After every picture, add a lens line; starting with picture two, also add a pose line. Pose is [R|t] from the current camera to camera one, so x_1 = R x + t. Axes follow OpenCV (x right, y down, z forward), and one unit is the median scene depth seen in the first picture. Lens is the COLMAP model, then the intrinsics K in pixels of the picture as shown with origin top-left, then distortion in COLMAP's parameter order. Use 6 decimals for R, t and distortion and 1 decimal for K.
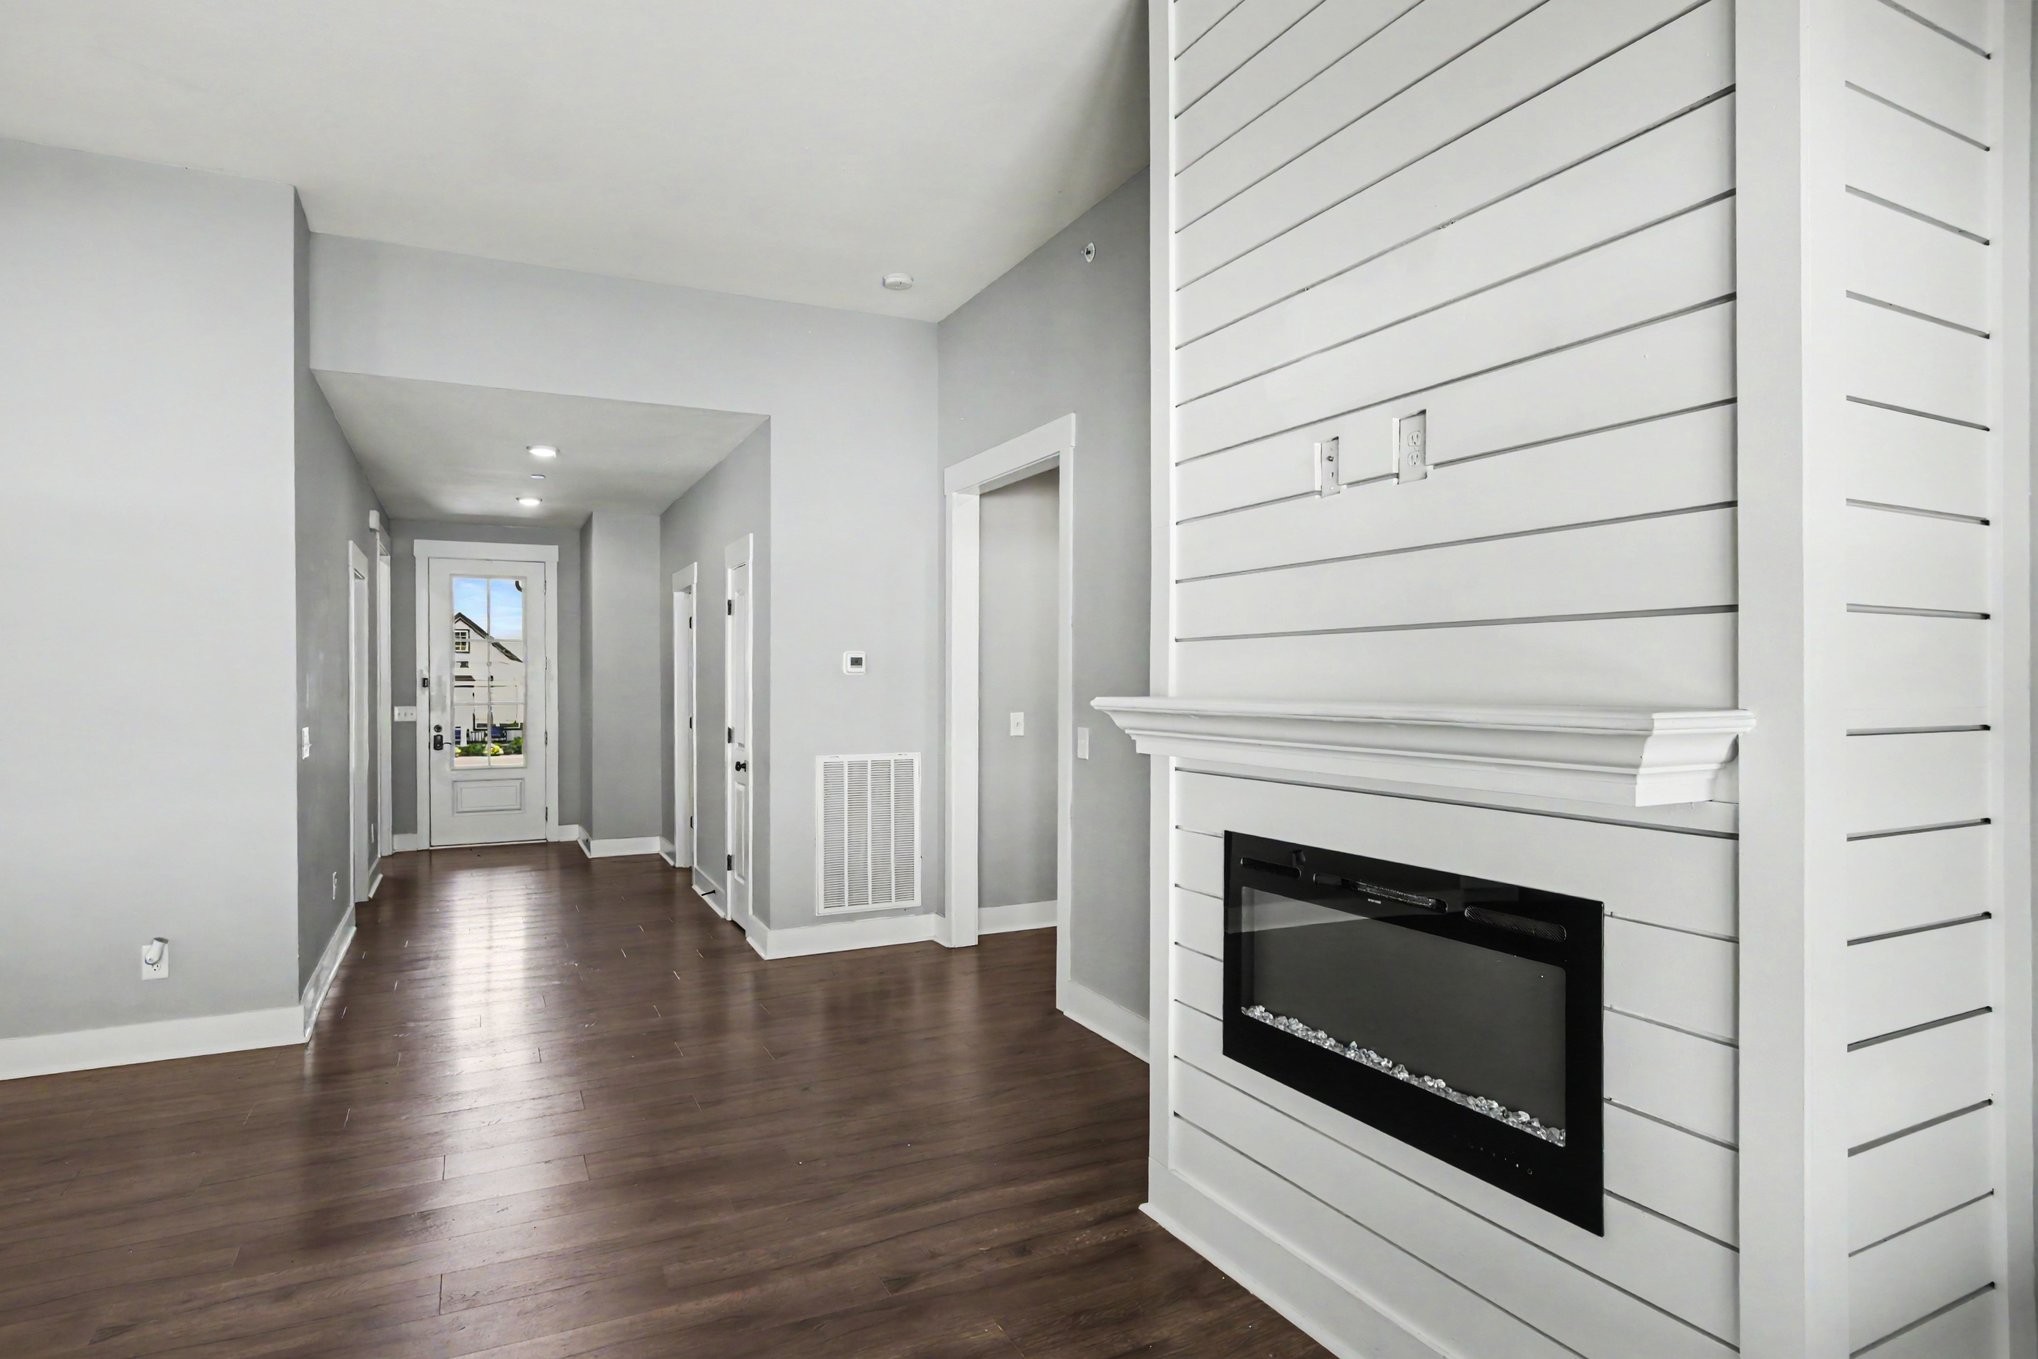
lens RADIAL K [[1174.0, 0, 1019.0], [0, 1174.0, 679.5], [0, 0, 1]] dist [0.000717, 0.000791]
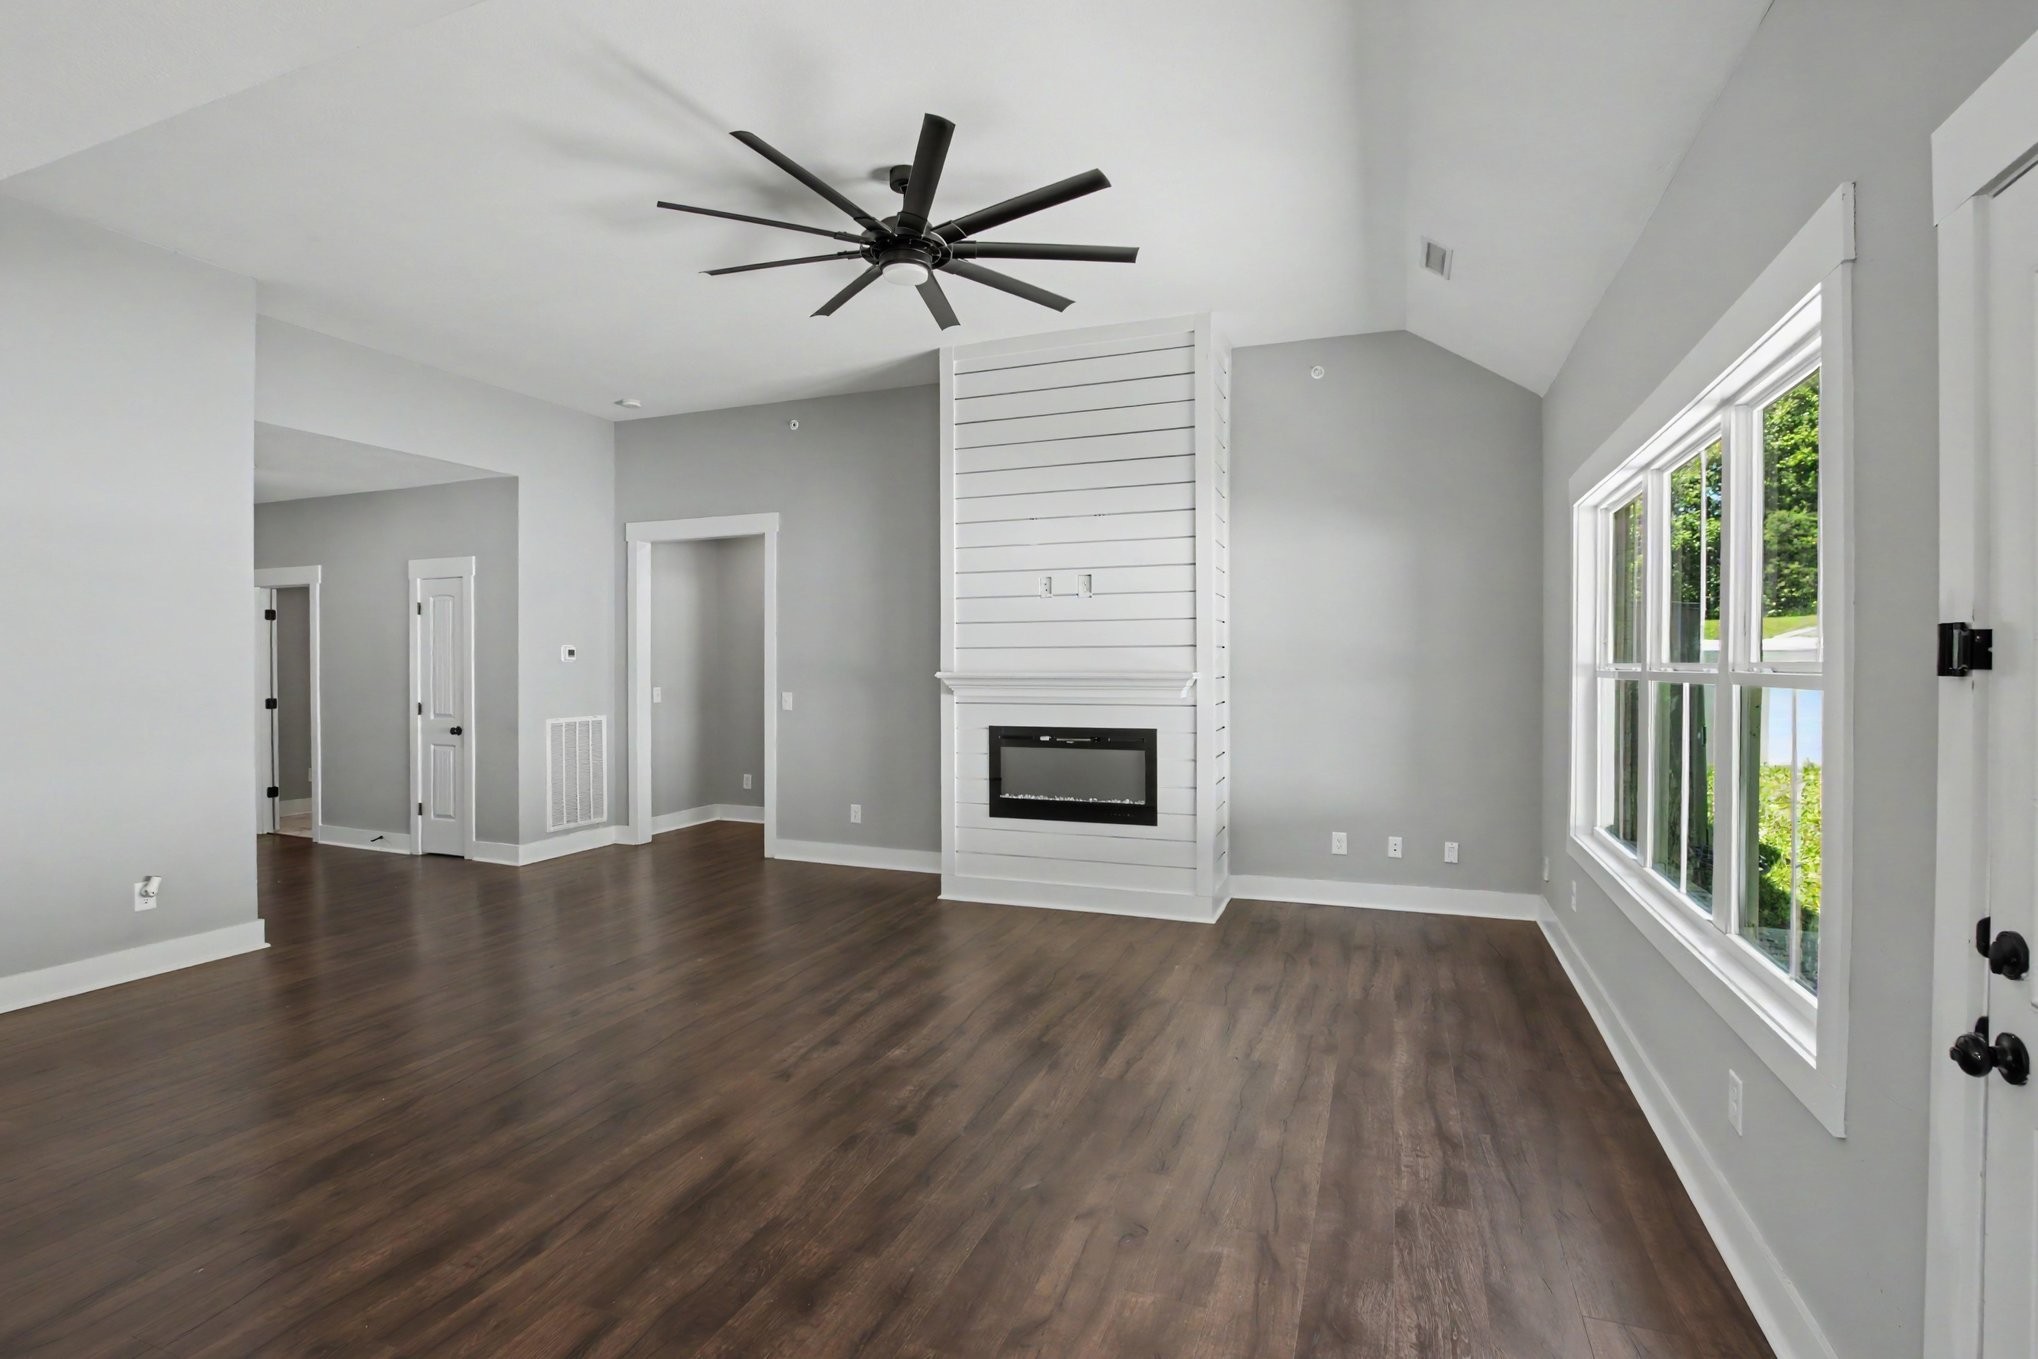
lens RADIAL K [[1093.2, 0, 1027.4], [0, 1093.2, 654.4], [0, 0, 1]] dist [0.000971, -0.000345]
pose [[0.704346, 0.013150, 0.709735, -0.842170], [-0.001526, 0.999854, -0.017011, 0.010524], [-0.709855, 0.010899, 0.704263, -0.407169]]
